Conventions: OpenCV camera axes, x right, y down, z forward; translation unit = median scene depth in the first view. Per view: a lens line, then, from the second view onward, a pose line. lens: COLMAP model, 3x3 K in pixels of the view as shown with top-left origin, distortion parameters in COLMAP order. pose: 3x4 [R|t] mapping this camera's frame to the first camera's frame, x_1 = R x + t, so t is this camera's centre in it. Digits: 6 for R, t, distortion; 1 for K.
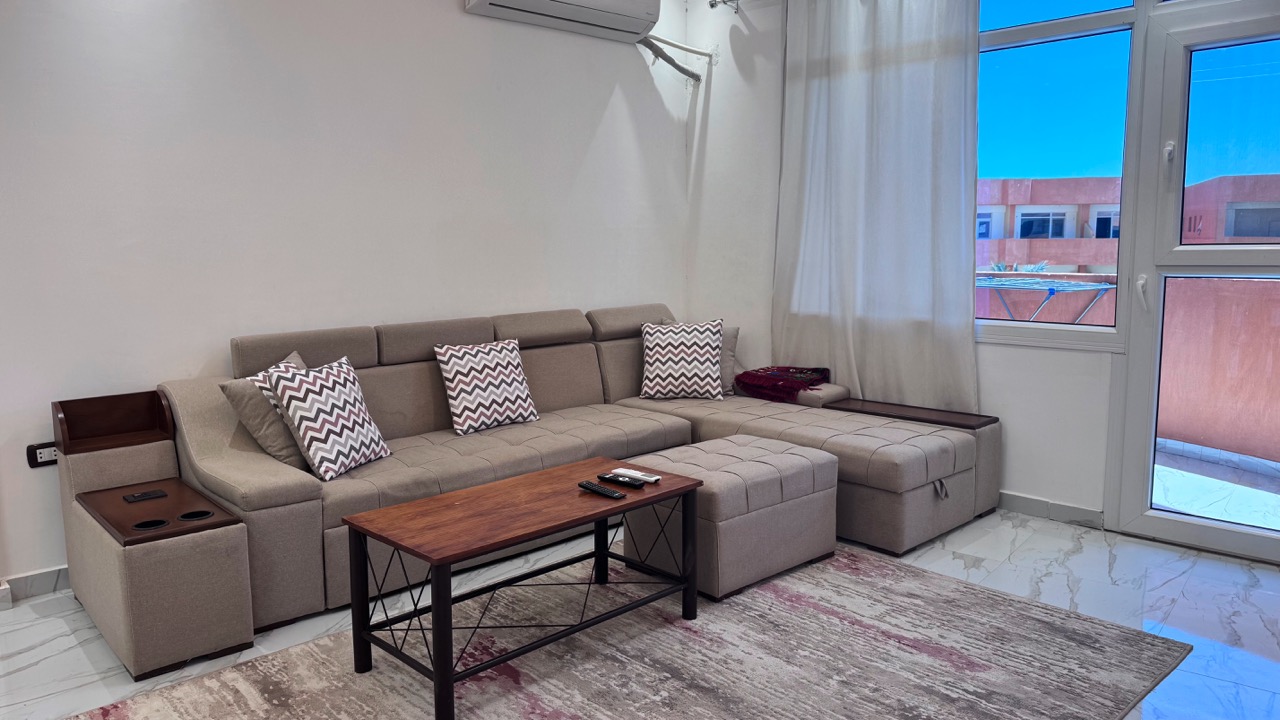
lens RADIAL K [[885.8, 0, 639.2], [0, 885.8, 368.7], [0, 0, 1]] dist [0.051781, -0.061482]
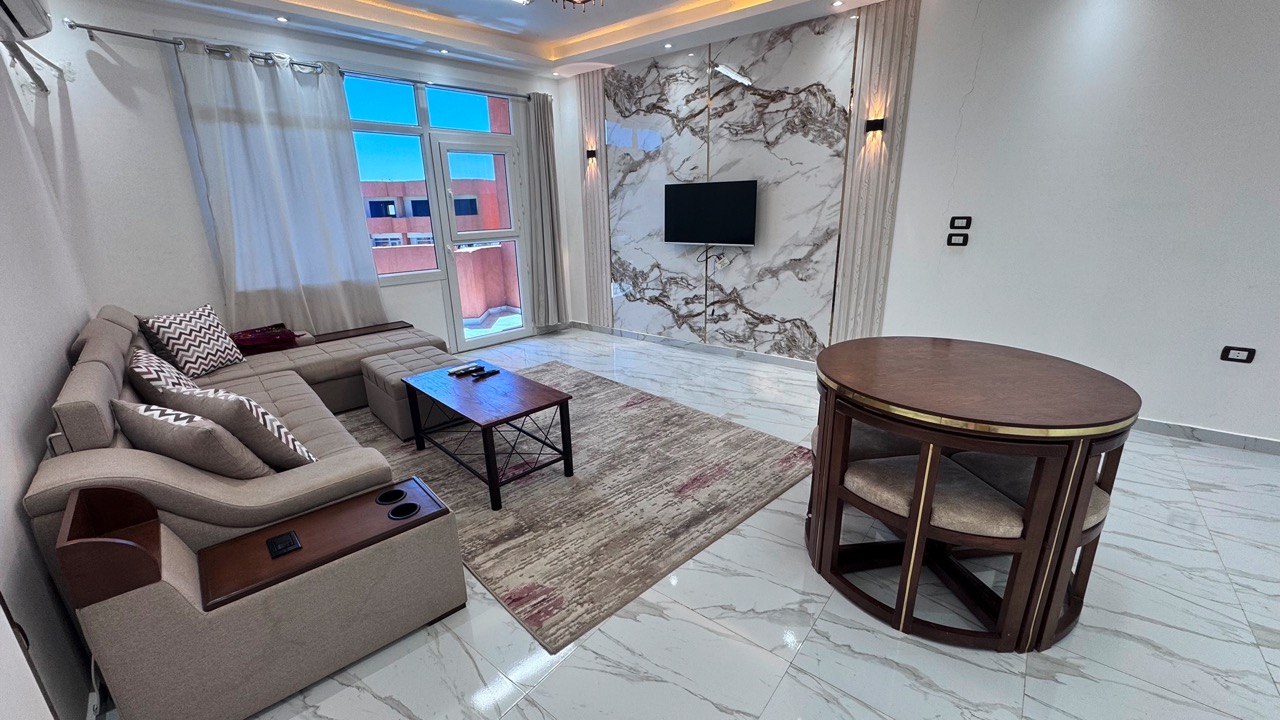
lens RADIAL K [[511.0, 0, 638.5], [0, 511.0, 359.1], [0, 0, 1]] dist [-0.005599, 0.001188]
pose [[-0.006695, -0.276503, 0.960990, -0.865790], [0.164403, 0.947630, 0.273804, -0.108415], [-0.986371, 0.159823, 0.039114, 0.496832]]
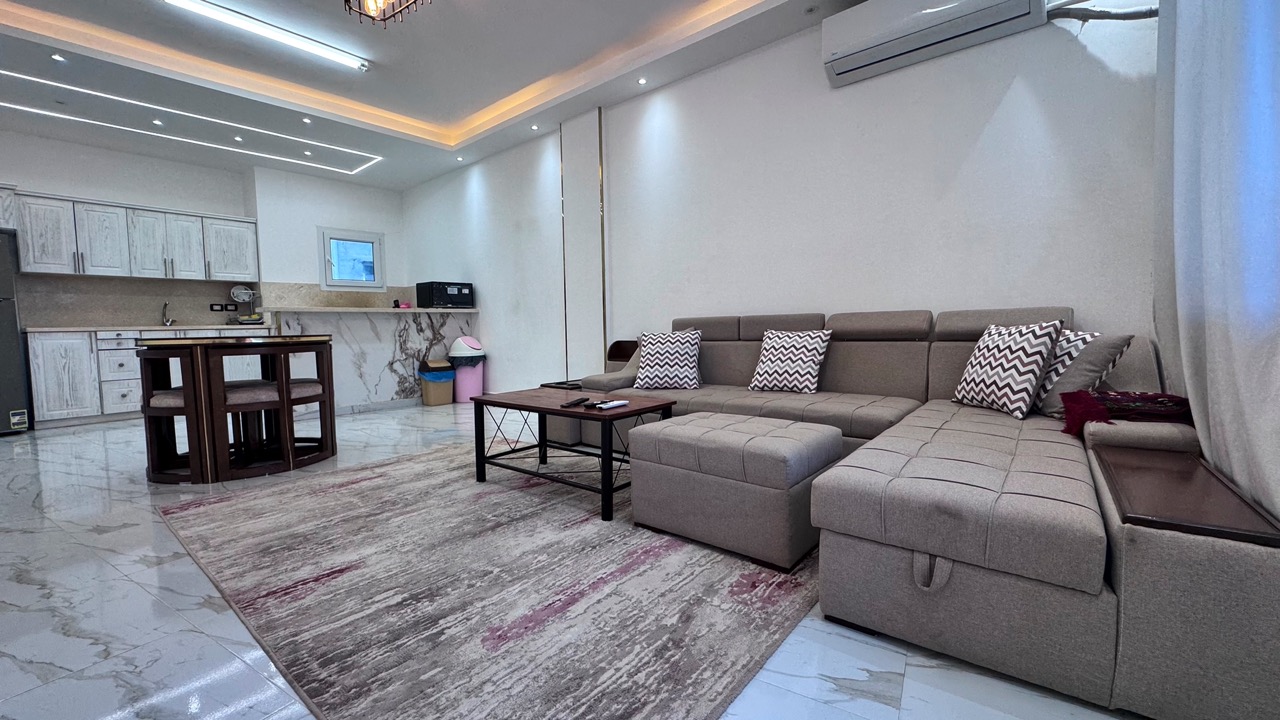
lens RADIAL K [[511.0, 0, 638.9], [0, 511.0, 359.1], [0, 0, 1]] dist [-0.005599, 0.001188]
pose [[0.133865, 0.074556, -0.988191, 0.662205], [-0.128481, 0.990056, 0.057292, -0.000222], [0.982636, 0.119294, 0.142113, 0.770349]]
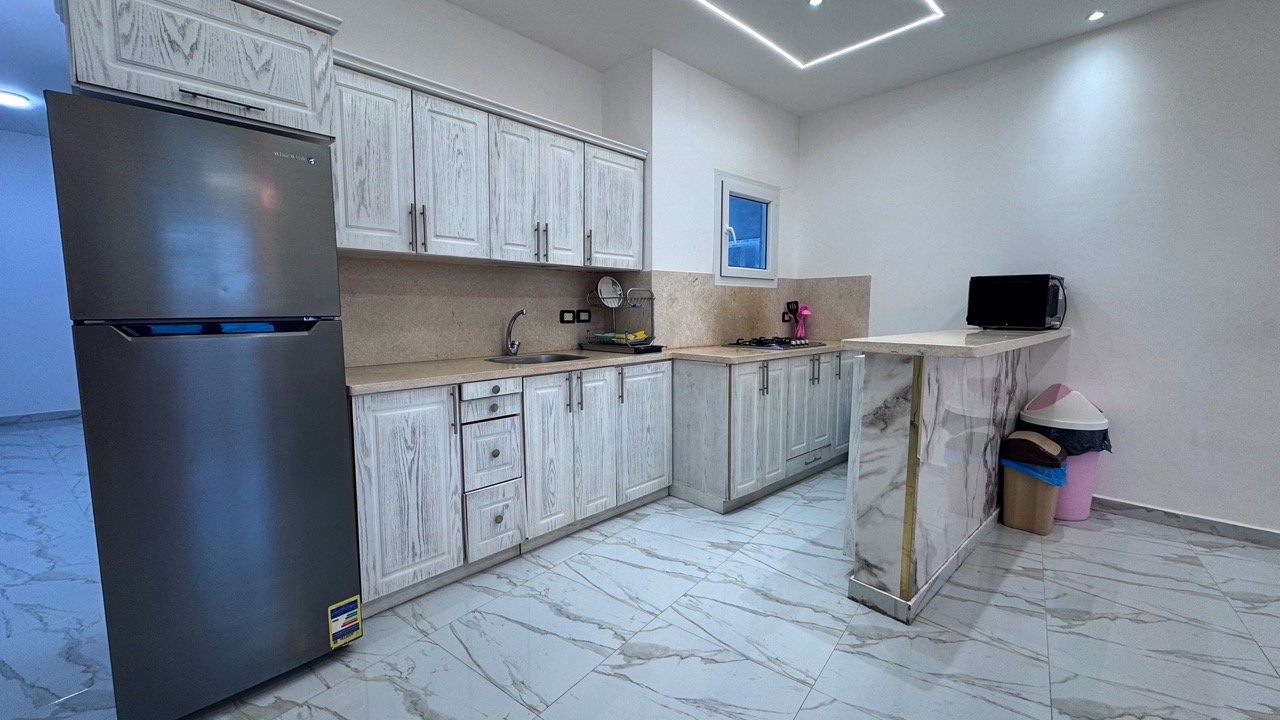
lens RADIAL K [[511.0, 0, 639.2], [0, 511.0, 358.5], [0, 0, 1]] dist [-0.005599, 0.001188]
pose [[0.029377, 0.106183, -0.993913, -0.269656], [-0.144318, 0.984374, 0.100898, 0.069536], [0.989095, 0.140475, 0.044242, -0.284757]]
